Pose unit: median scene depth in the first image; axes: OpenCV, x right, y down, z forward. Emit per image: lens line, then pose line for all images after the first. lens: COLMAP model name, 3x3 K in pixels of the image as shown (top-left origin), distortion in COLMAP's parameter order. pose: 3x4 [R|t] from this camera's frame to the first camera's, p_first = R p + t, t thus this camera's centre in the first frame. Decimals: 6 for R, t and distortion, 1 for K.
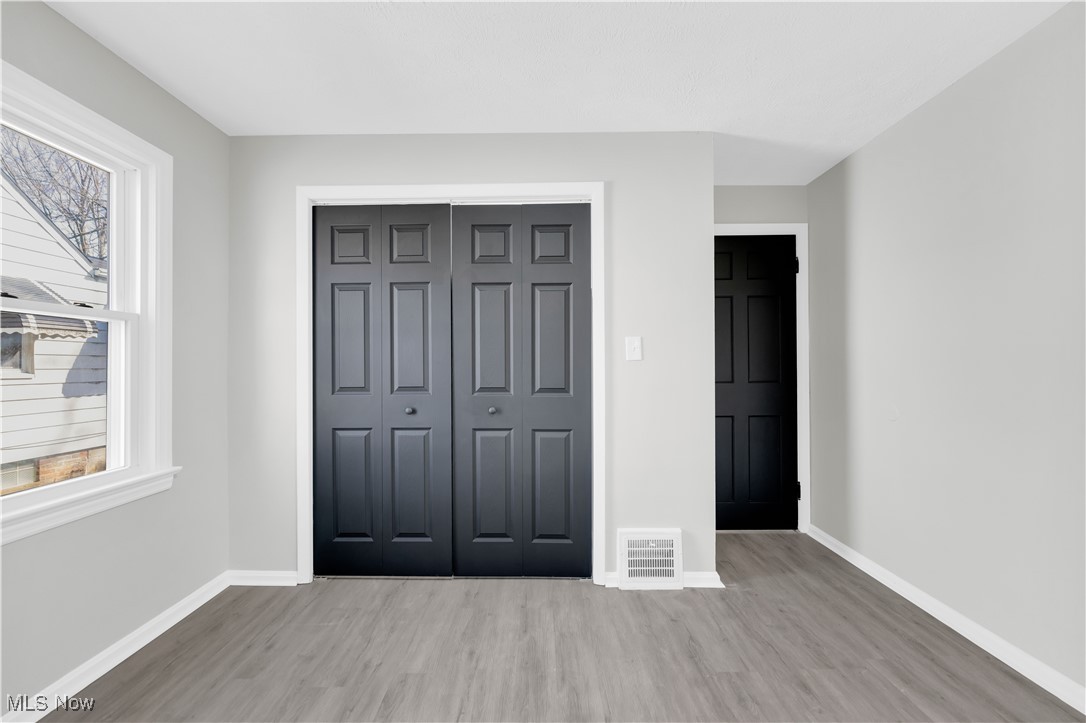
lens RADIAL K [[427.9, 0, 537.1], [0, 427.9, 361.1], [0, 0, 1]] dist [-0.000130, 0.000352]
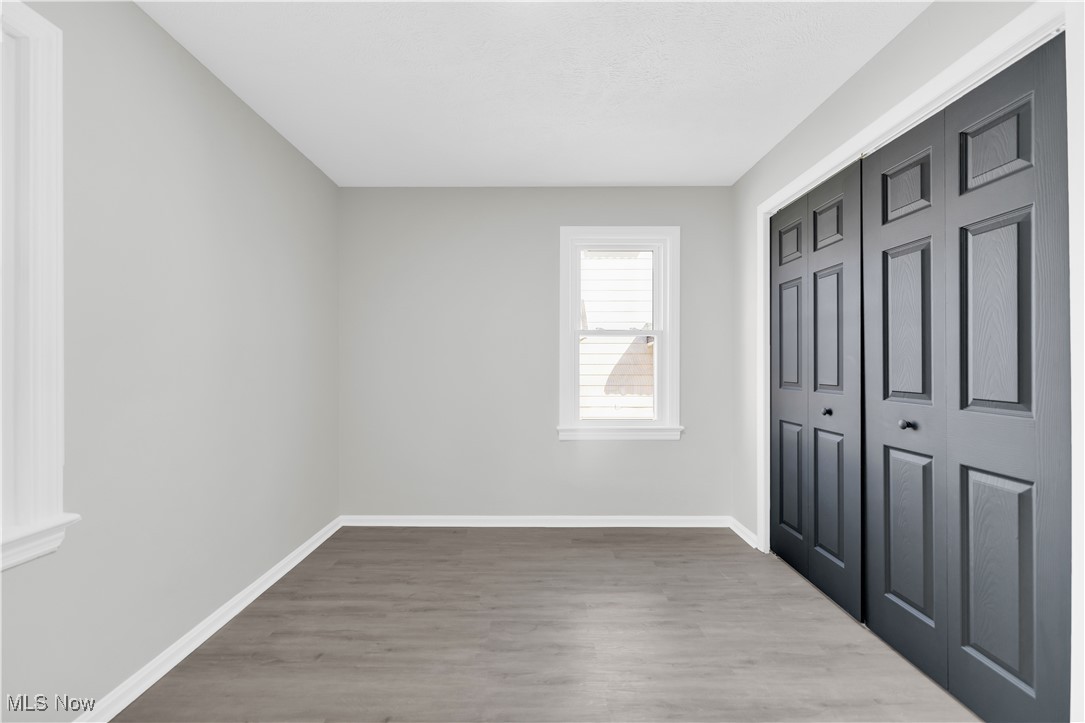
lens RADIAL K [[427.5, 0, 544.3], [0, 427.5, 363.5], [0, 0, 1]] dist [-0.000130, 0.000352]
pose [[0.041082, 0.003966, -0.999148, 0.682768], [0.008426, 0.999955, 0.004316, 0.007960], [0.999120, -0.008596, 0.041046, 0.445579]]
